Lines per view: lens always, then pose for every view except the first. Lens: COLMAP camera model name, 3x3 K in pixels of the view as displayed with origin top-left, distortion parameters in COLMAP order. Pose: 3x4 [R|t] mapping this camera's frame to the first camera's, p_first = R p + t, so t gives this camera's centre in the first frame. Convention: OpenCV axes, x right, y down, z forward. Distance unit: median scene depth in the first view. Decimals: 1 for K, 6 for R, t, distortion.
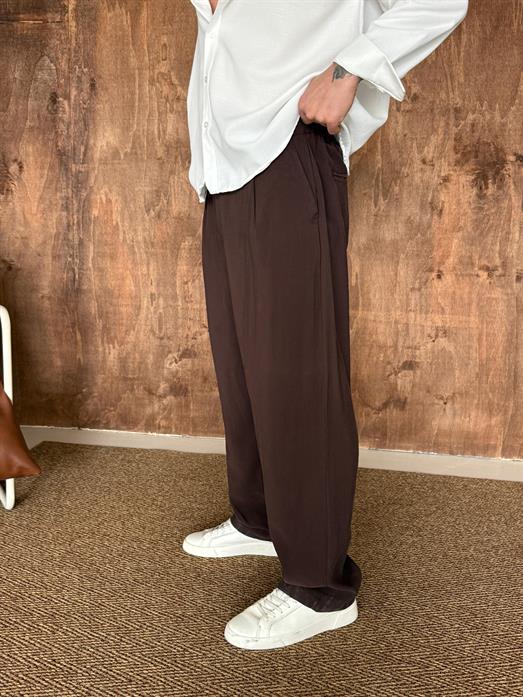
lens RADIAL K [[686.7, 0, 256.9], [0, 686.7, 352.0], [0, 0, 1]] dist [0.058411, 0.000000]
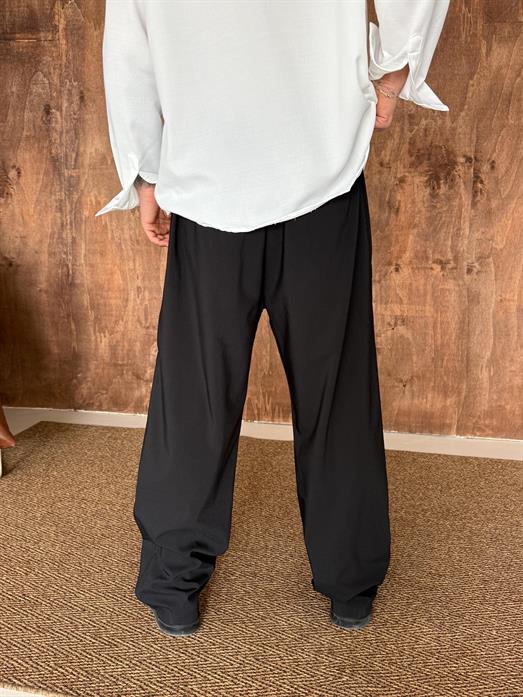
lens RADIAL K [[686.7, 0, 261.9], [0, 686.7, 352.6], [0, 0, 1]] dist [0.058411, 0.000000]
pose [[0.999389, -0.003983, -0.034736, 0.085875], [0.004487, 0.999885, 0.014460, 0.005020], [0.034674, -0.014607, 0.999292, -0.095103]]
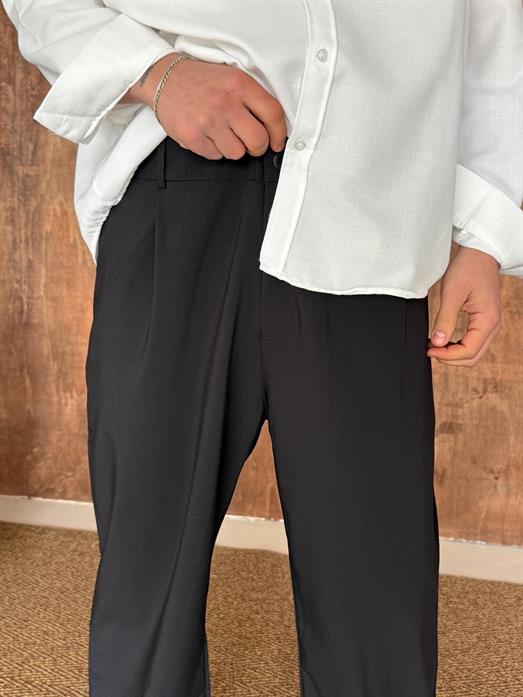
lens RADIAL K [[797.3, 0, 263.7], [0, 797.3, 338.4], [0, 0, 1]] dist [0.077220, 0.000000]
pose [[0.999109, 0.004219, -0.041988, 0.052620], [-0.004202, 0.999991, 0.000495, -0.079808], [0.041989, -0.000318, 0.999118, 0.100690]]
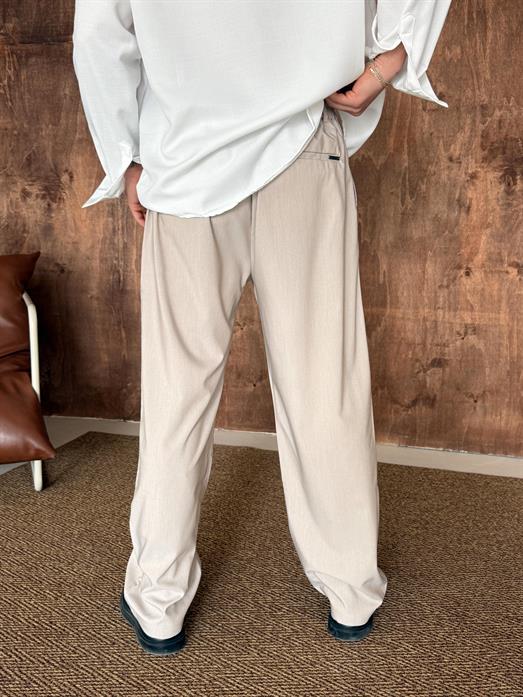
lens RADIAL K [[686.7, 0, 254.0], [0, 686.7, 346.2], [0, 0, 1]] dist [0.058411, 0.000000]
pose [[0.990811, 0.003214, -0.135216, 0.091700], [-0.005167, 0.999887, -0.014096, 0.010896], [0.135156, 0.014665, 0.990716, -0.028505]]
